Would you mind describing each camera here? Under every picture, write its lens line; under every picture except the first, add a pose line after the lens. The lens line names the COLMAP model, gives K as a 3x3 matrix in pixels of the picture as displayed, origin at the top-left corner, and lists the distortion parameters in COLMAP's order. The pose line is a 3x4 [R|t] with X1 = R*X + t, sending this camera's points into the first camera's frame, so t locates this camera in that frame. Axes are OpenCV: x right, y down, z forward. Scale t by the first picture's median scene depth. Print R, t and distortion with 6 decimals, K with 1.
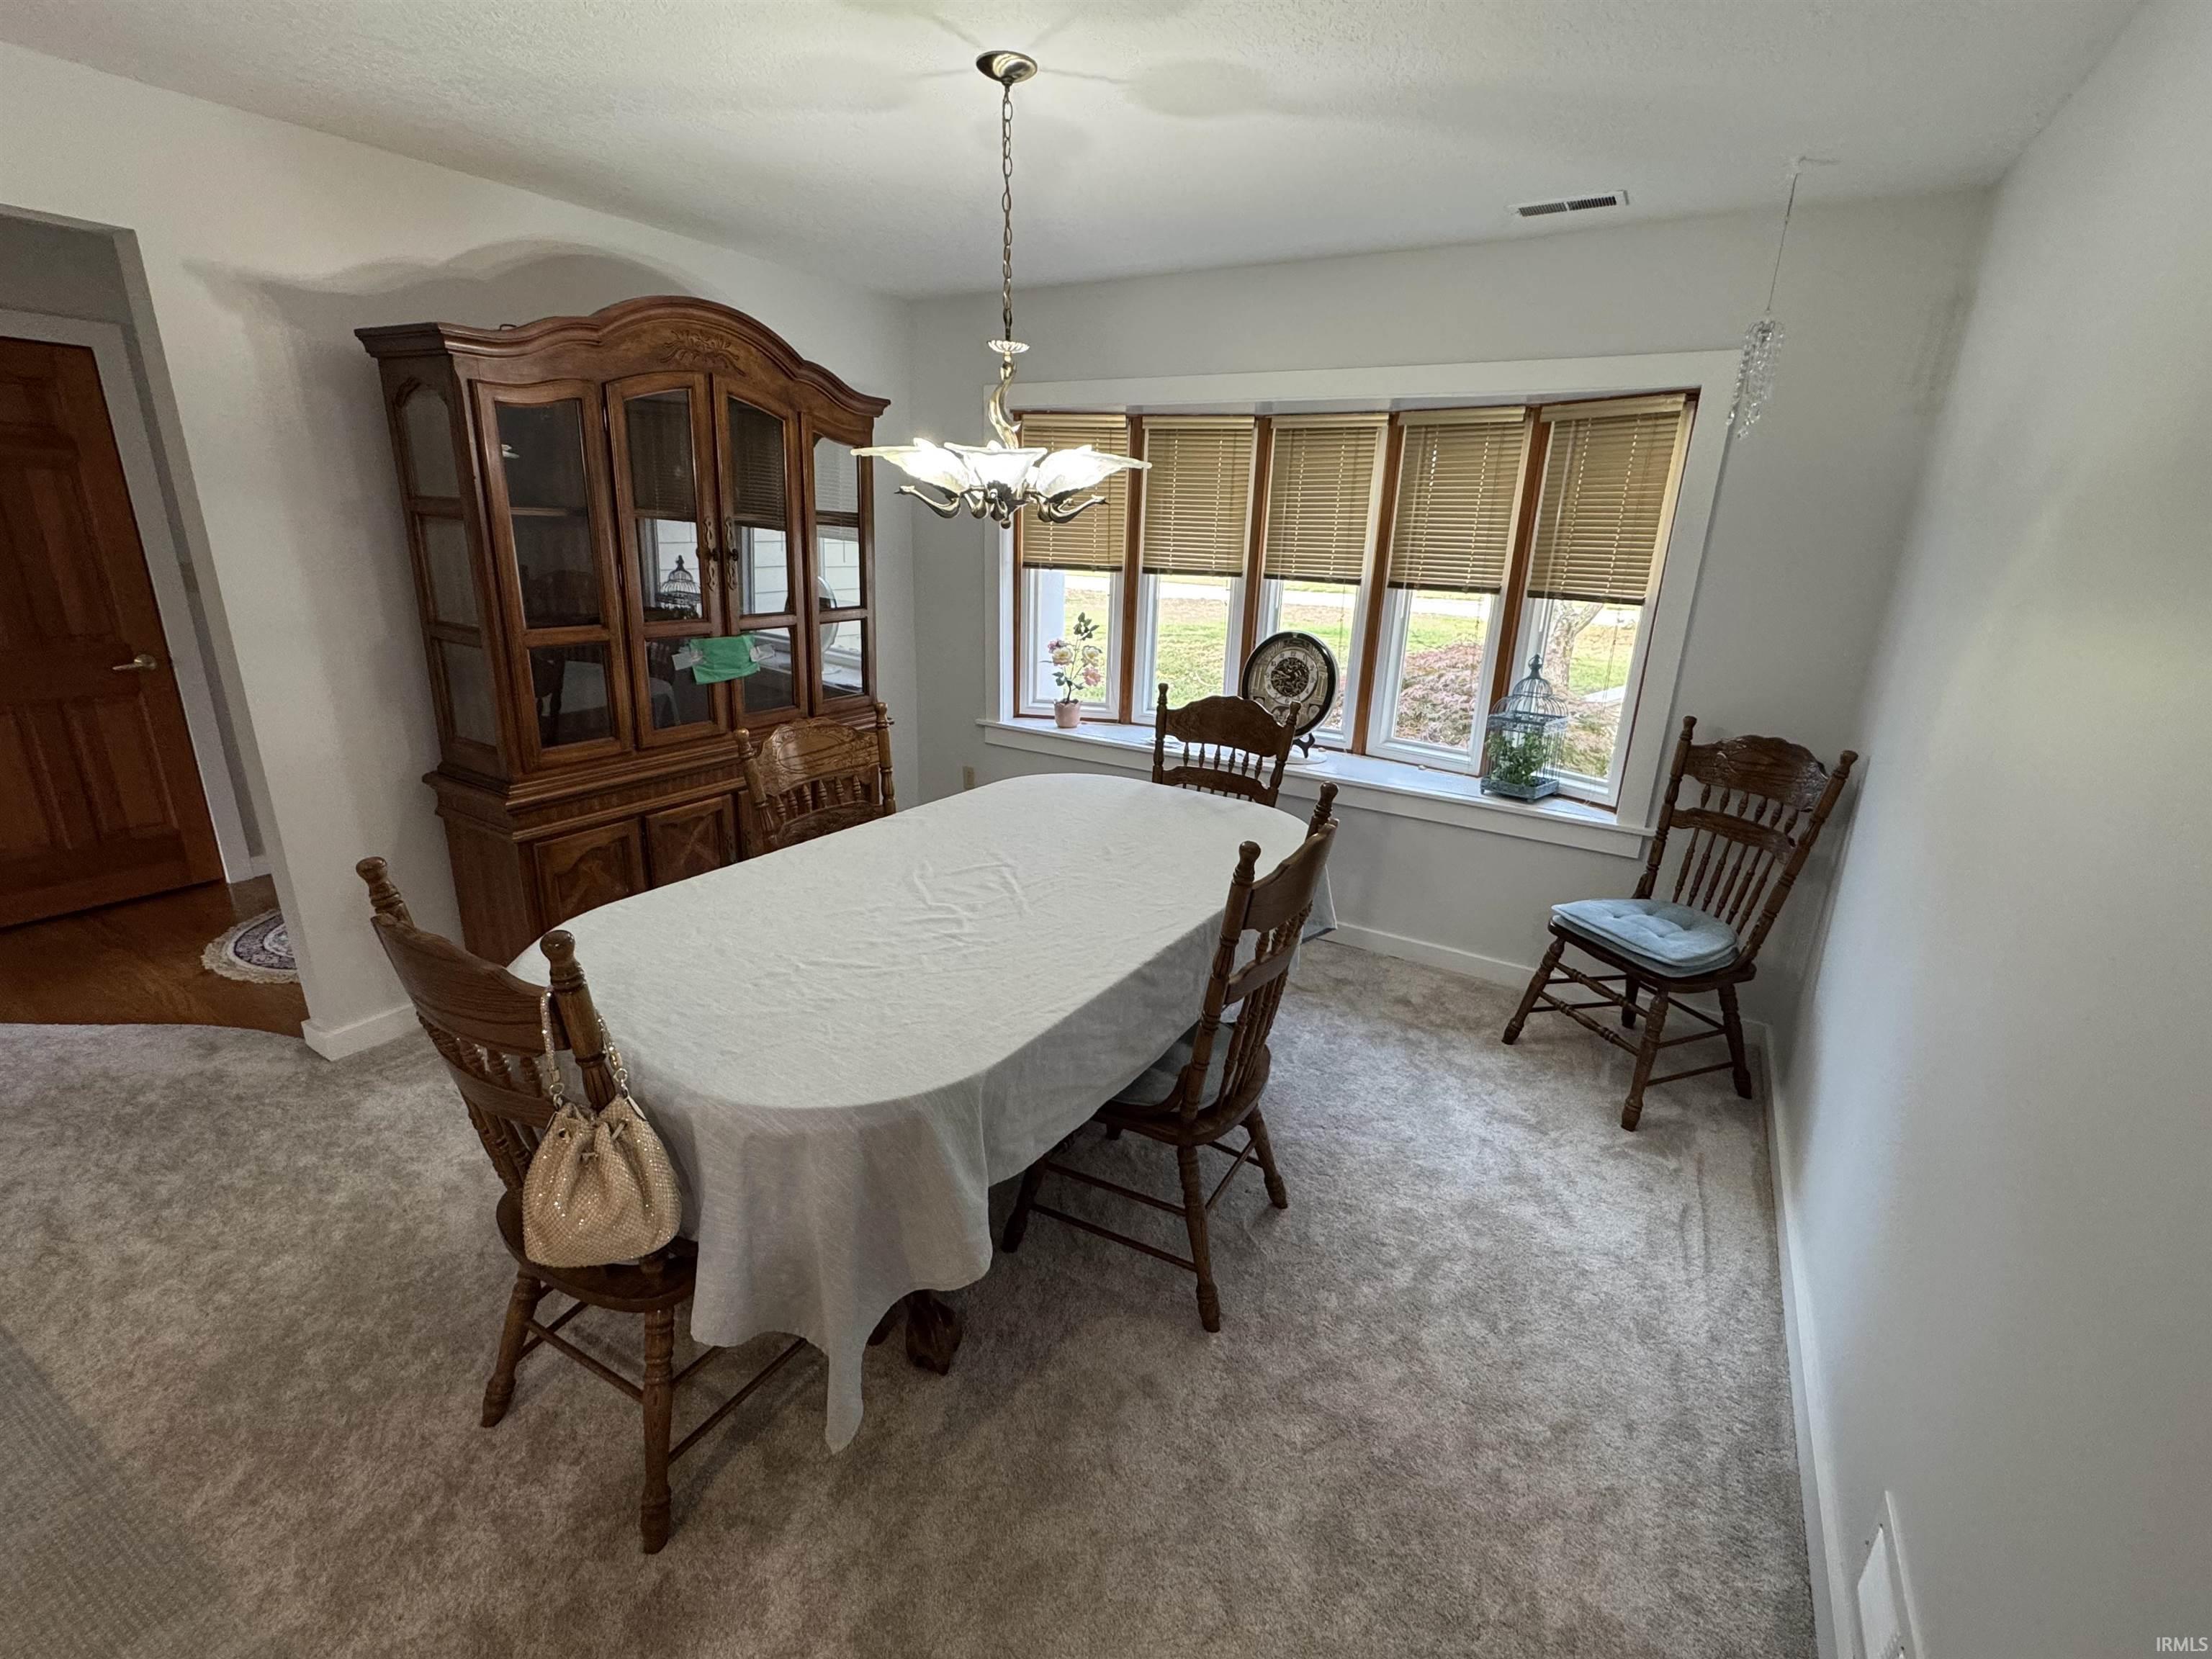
lens RADIAL K [[967.4, 0, 1109.7], [0, 967.4, 825.6], [0, 0, 1]] dist [-0.002419, 0.000033]
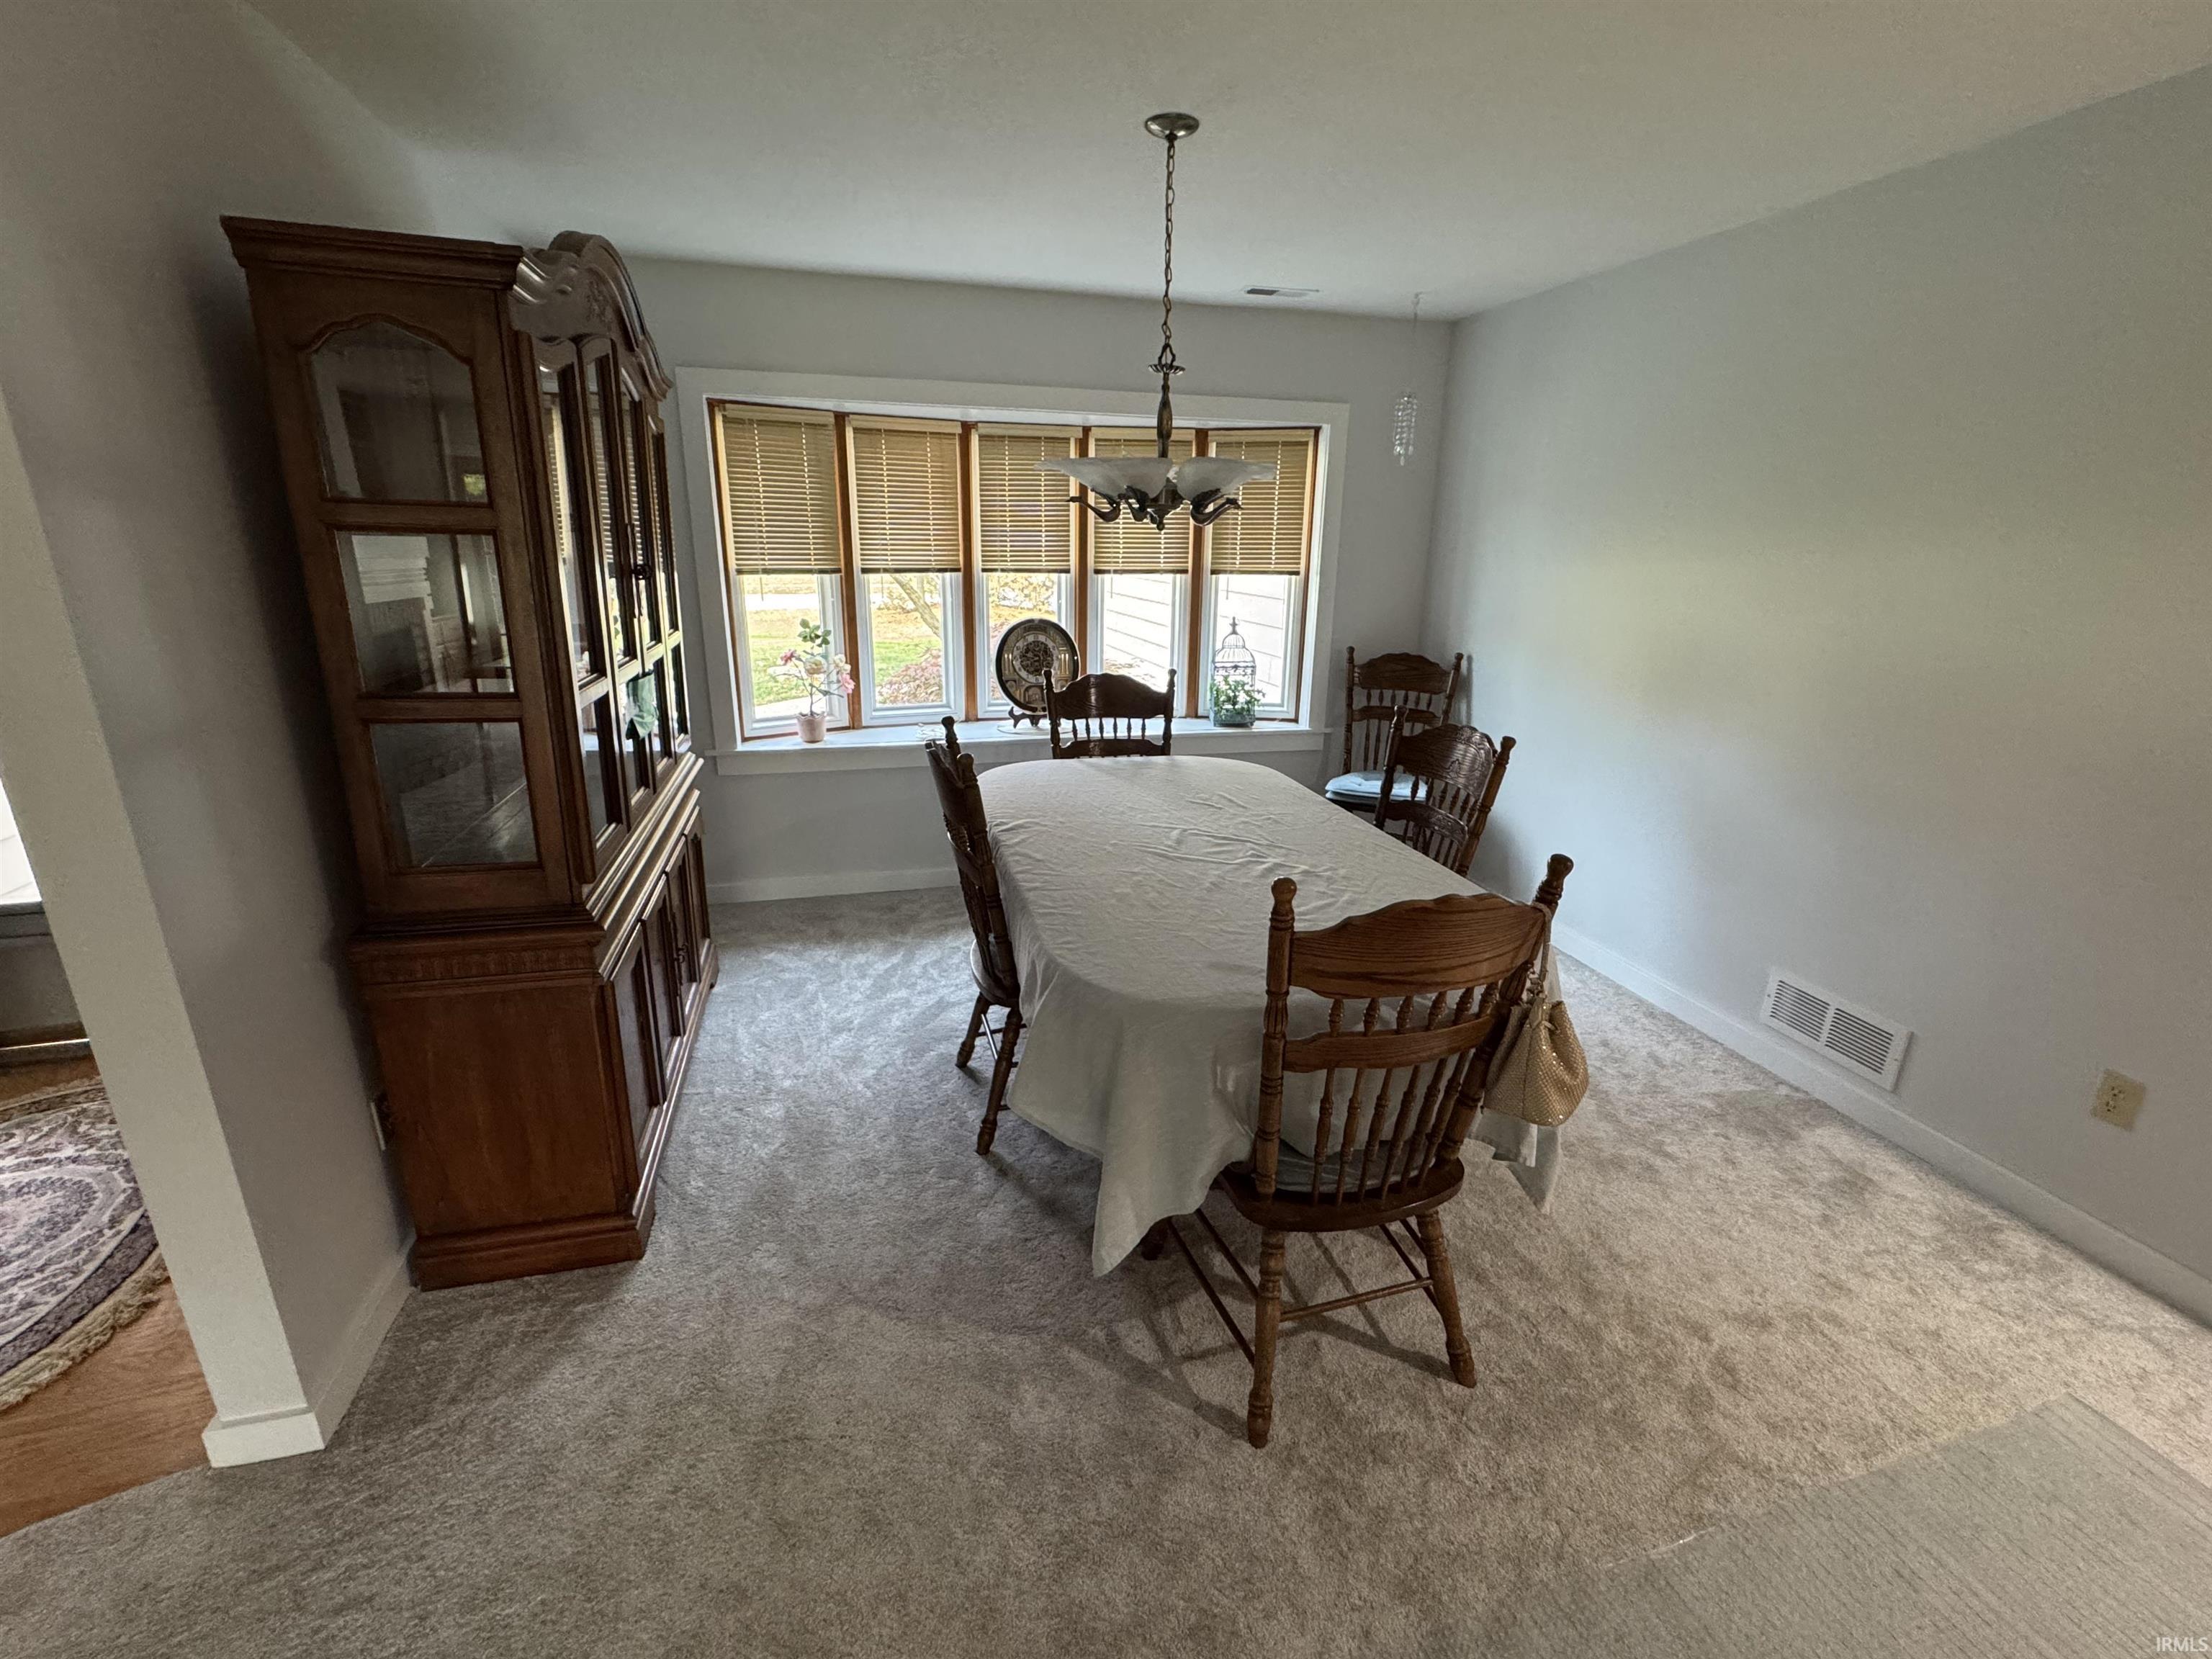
lens RADIAL K [[967.4, 0, 1105.6], [0, 967.4, 822.5], [0, 0, 1]] dist [-0.002419, 0.000033]
pose [[0.694390, -0.226447, 0.683041, -0.681653], [0.222902, 0.970197, 0.095042, -0.068986], [-0.684206, 0.086255, 0.724170, 0.179073]]
